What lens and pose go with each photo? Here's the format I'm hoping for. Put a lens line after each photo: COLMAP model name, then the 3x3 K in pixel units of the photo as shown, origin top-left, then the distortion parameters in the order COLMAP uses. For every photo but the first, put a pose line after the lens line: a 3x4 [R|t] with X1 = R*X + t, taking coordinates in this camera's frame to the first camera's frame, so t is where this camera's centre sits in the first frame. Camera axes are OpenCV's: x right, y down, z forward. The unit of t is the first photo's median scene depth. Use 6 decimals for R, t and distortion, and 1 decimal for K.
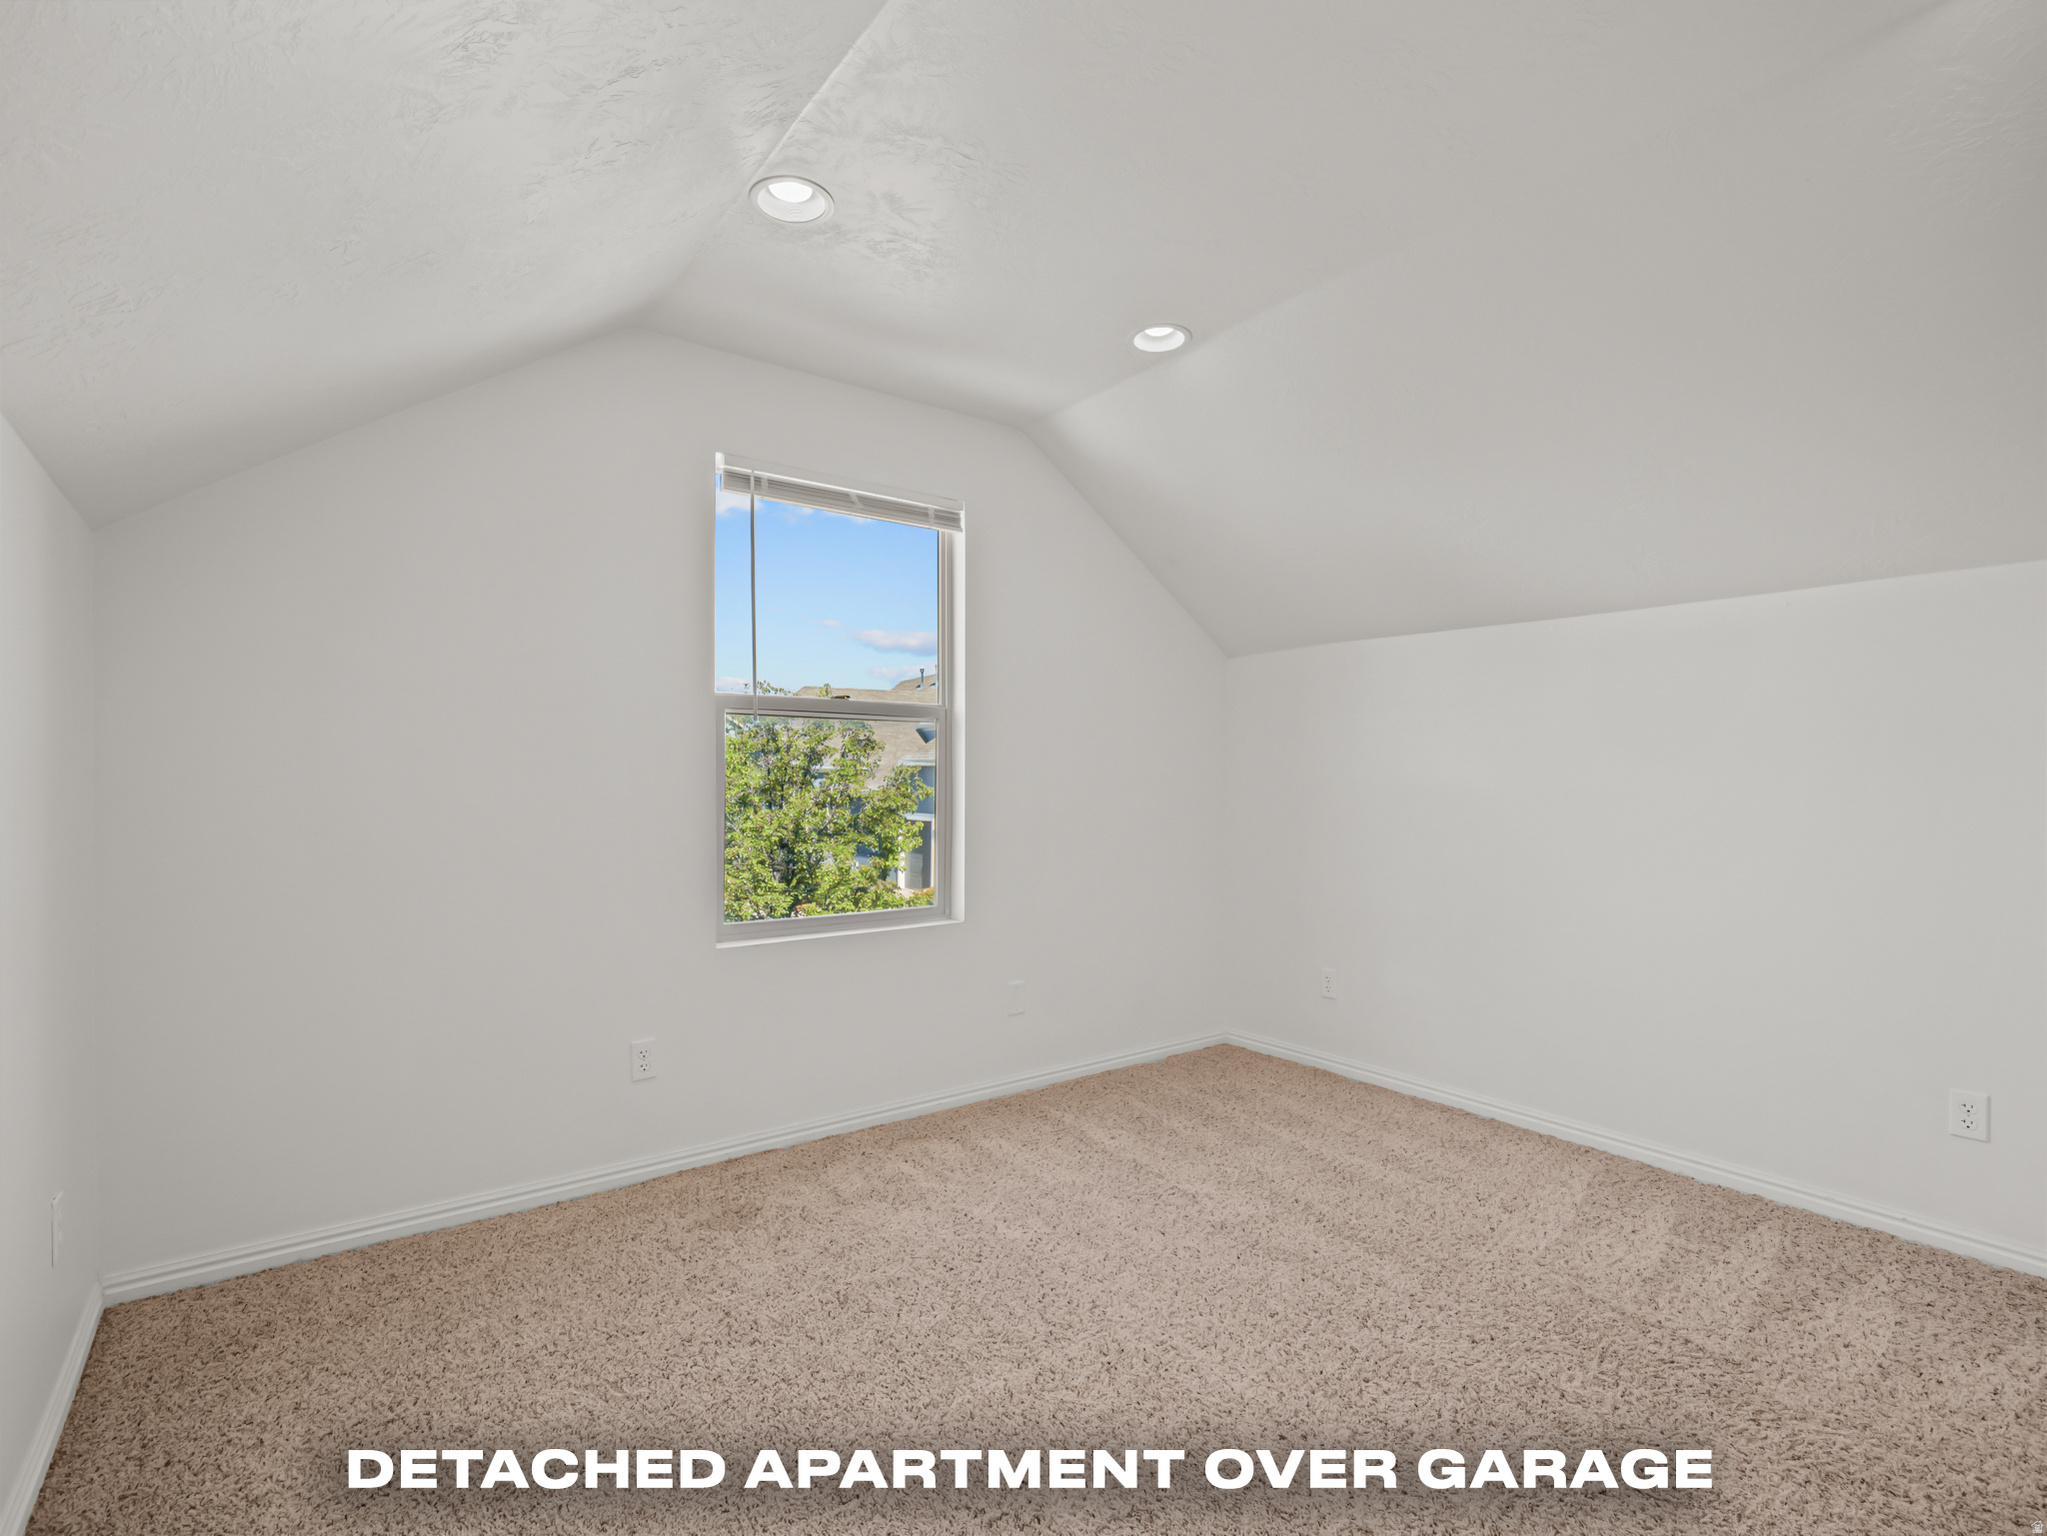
lens RADIAL K [[960.3, 0, 1022.3], [0, 960.3, 774.5], [0, 0, 1]] dist [-0.012452, -0.000070]
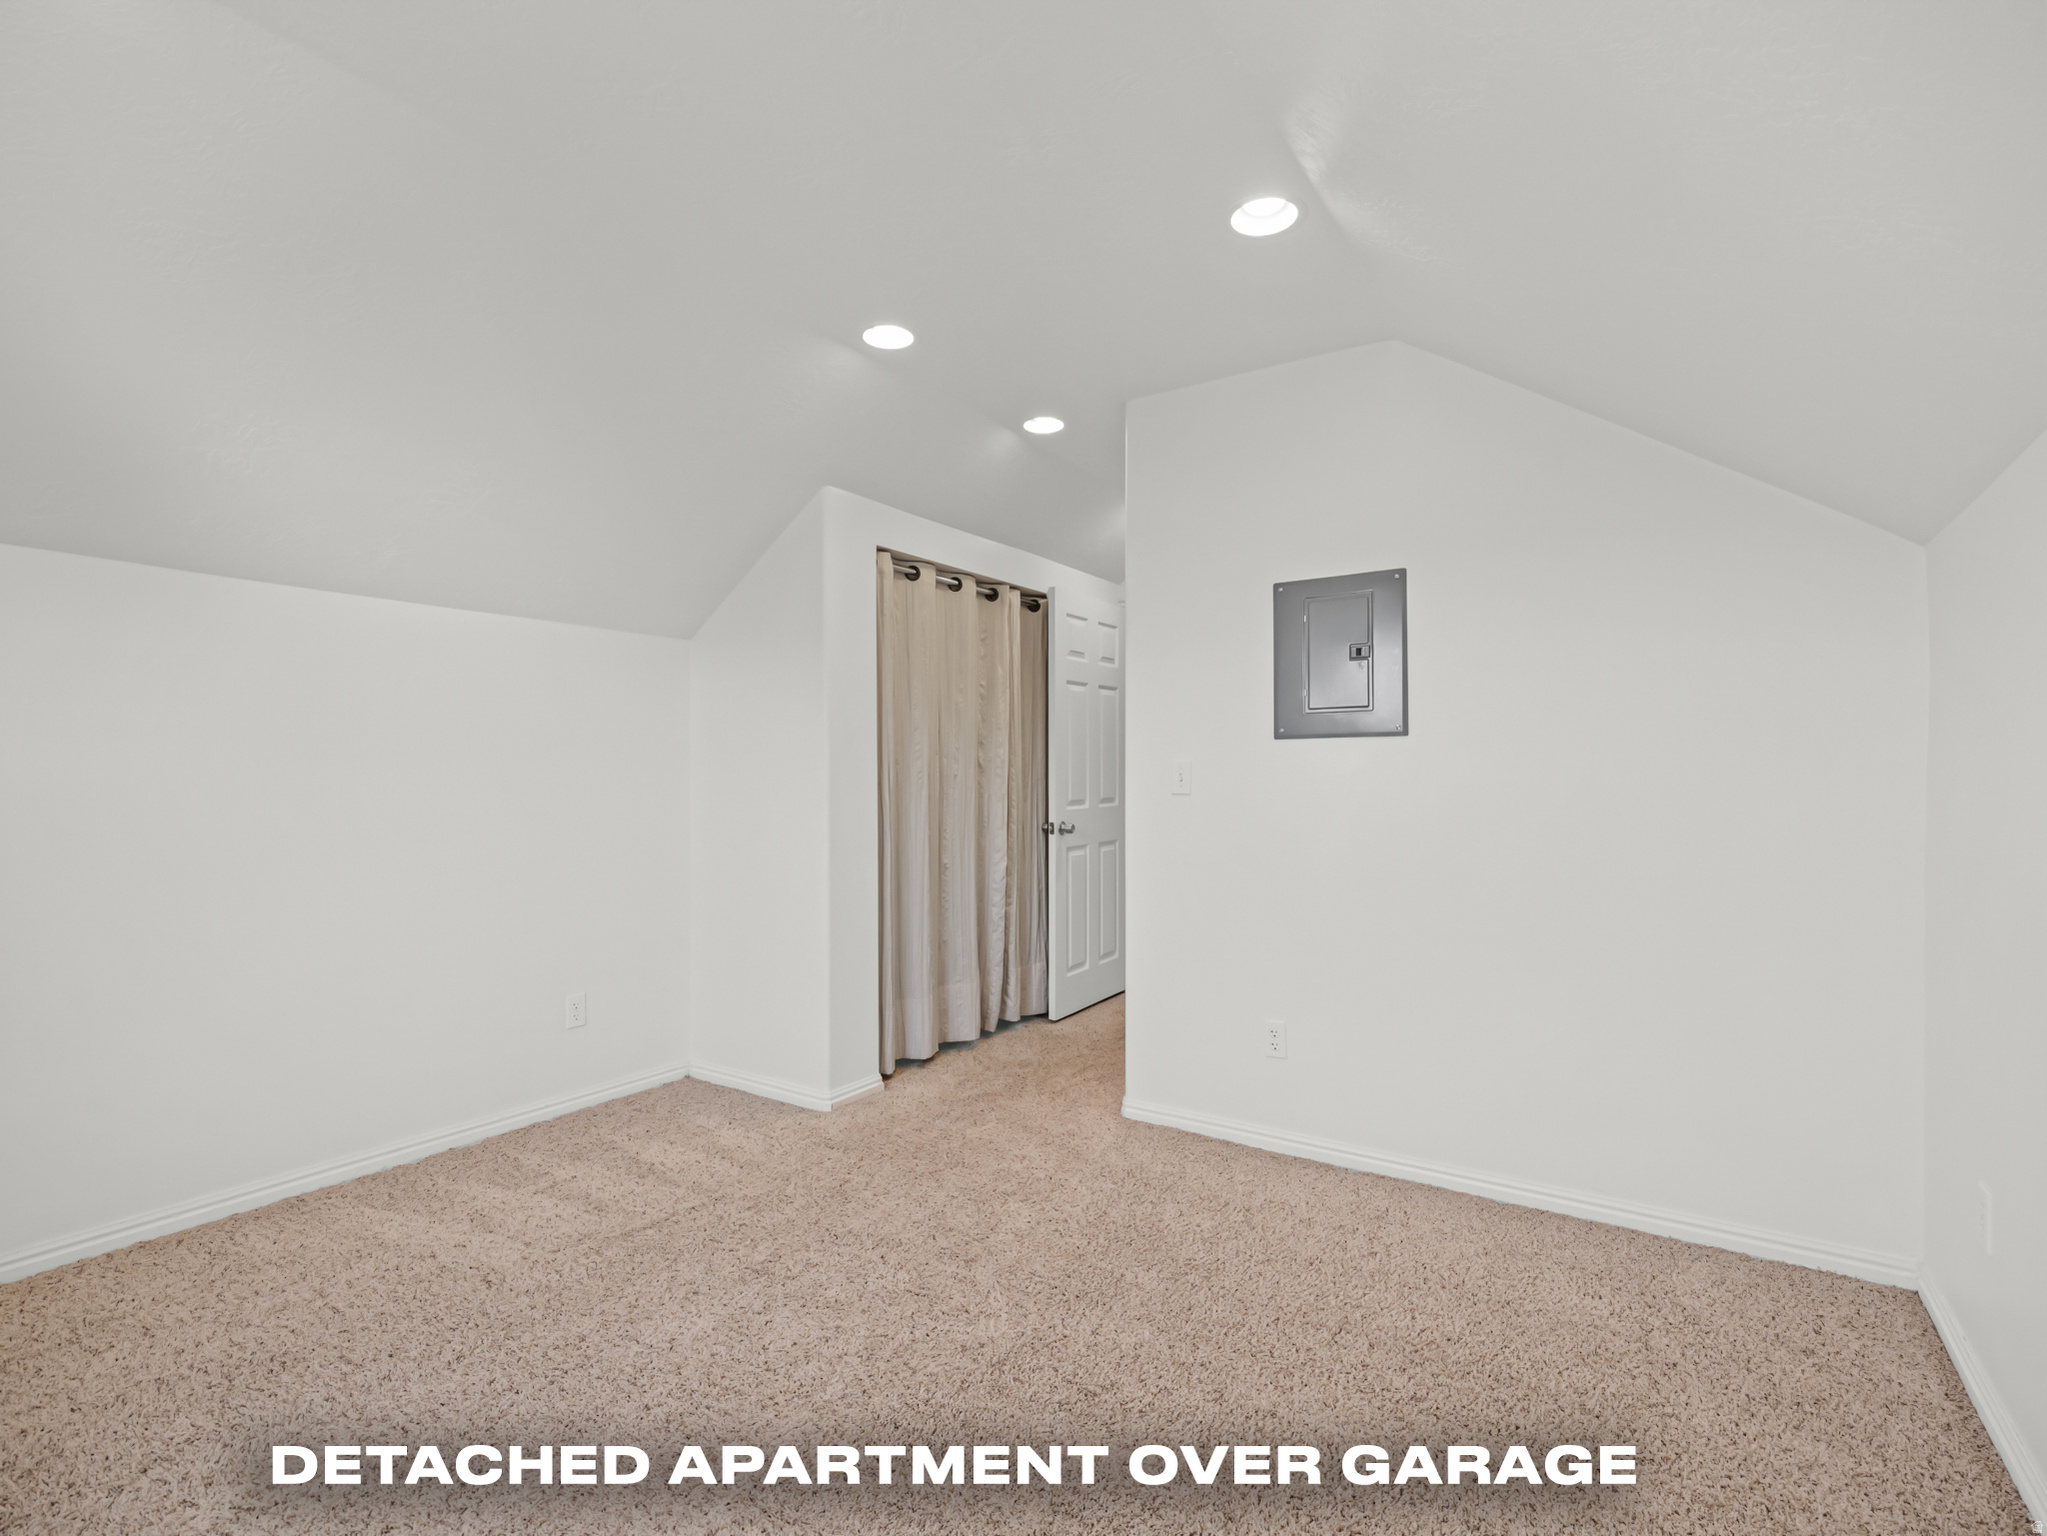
lens RADIAL K [[960.3, 0, 1018.7], [0, 960.3, 771.1], [0, 0, 1]] dist [-0.012452, -0.000070]
pose [[-0.324611, -0.004945, 0.945835, -0.562943], [-0.006079, 0.999977, 0.003141, -0.007390], [-0.945828, -0.004730, -0.324633, 0.833449]]
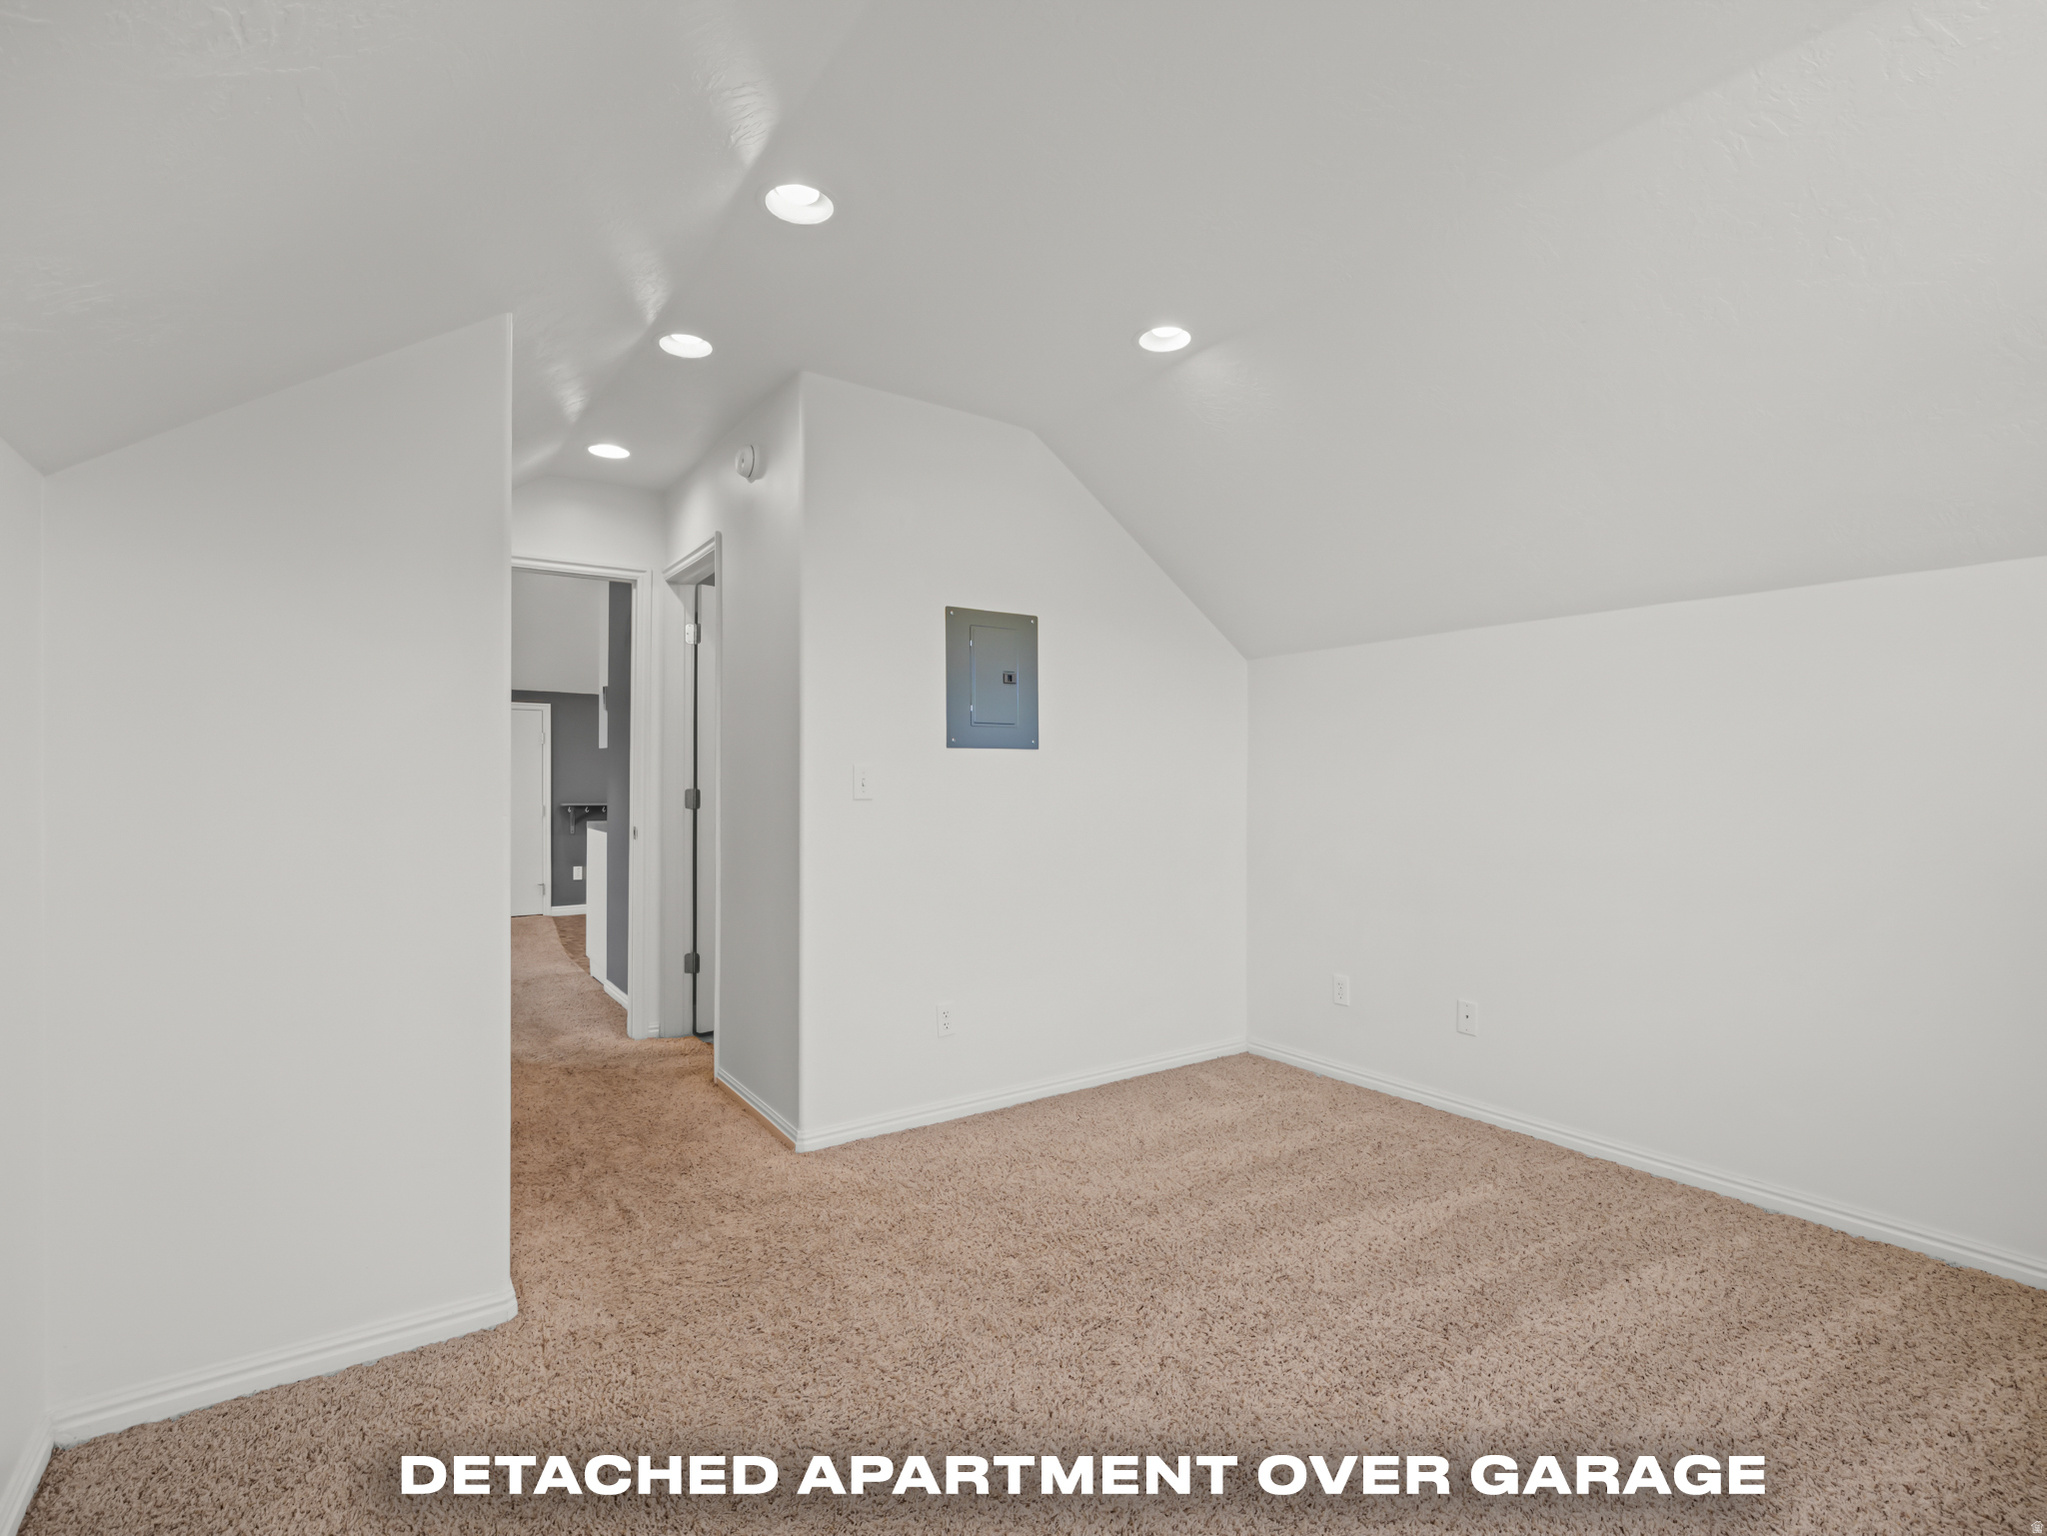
lens RADIAL K [[960.3, 0, 1018.5], [0, 960.3, 769.2], [0, 0, 1]] dist [-0.012452, -0.000070]
pose [[-0.998611, -0.012329, 0.051235, 0.327209], [-0.012795, 0.999880, -0.008779, -0.004962], [-0.051121, -0.009422, -0.998648, 1.479737]]
